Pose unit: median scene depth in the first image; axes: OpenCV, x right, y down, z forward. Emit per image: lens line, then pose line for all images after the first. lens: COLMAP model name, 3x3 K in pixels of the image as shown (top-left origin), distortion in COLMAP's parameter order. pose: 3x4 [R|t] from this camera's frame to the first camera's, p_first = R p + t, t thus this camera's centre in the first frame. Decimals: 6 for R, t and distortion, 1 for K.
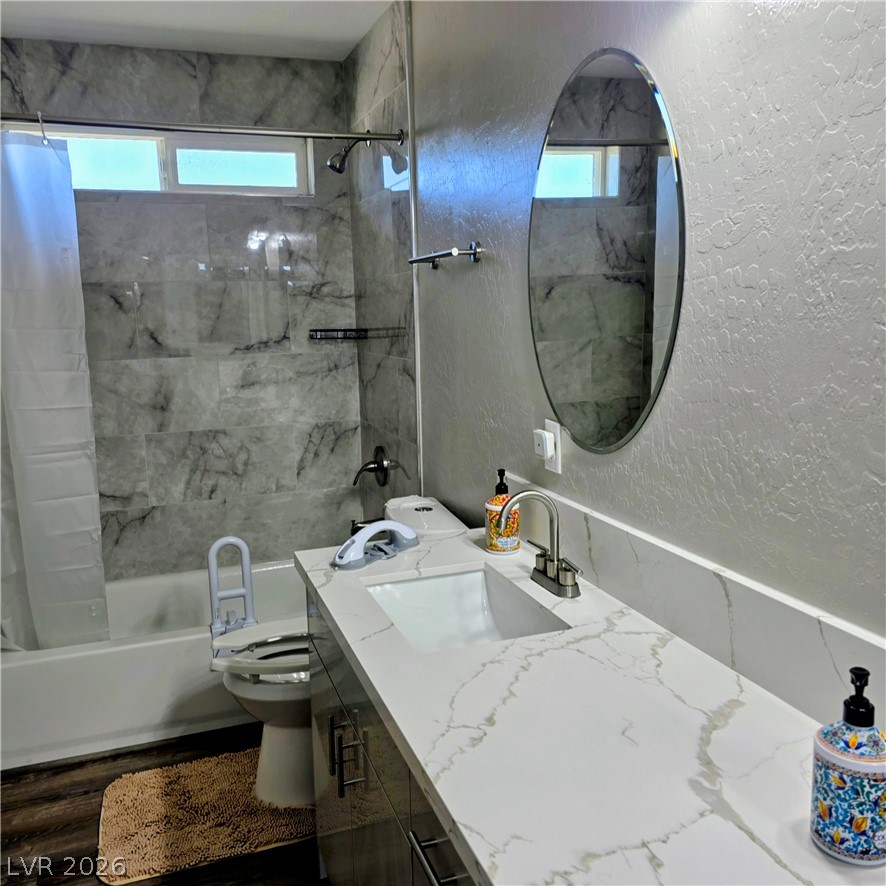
lens RADIAL K [[789.0, 0, 434.8], [0, 789.0, 423.5], [0, 0, 1]] dist [0.101811, -0.114020]
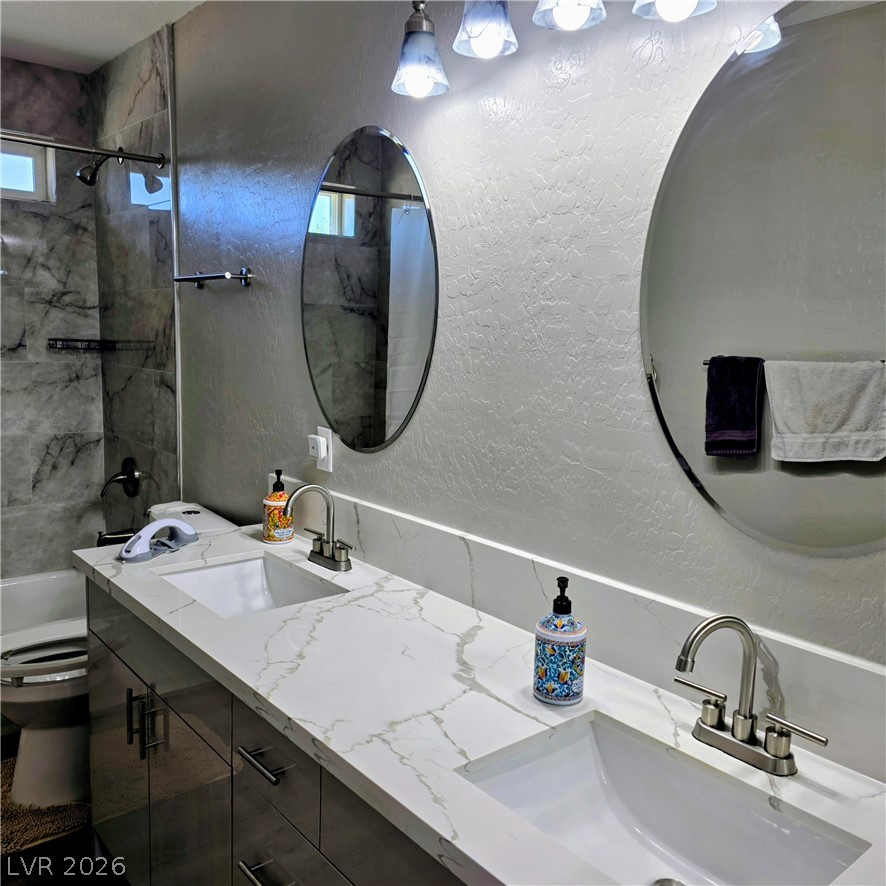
lens RADIAL K [[789.0, 0, 434.8], [0, 789.0, 423.5], [0, 0, 1]] dist [0.101811, -0.114020]
pose [[0.935491, 0.018127, 0.352886, -0.096043], [-0.006482, 0.999396, -0.034154, 0.025630], [-0.353292, 0.029664, 0.935043, -0.134889]]
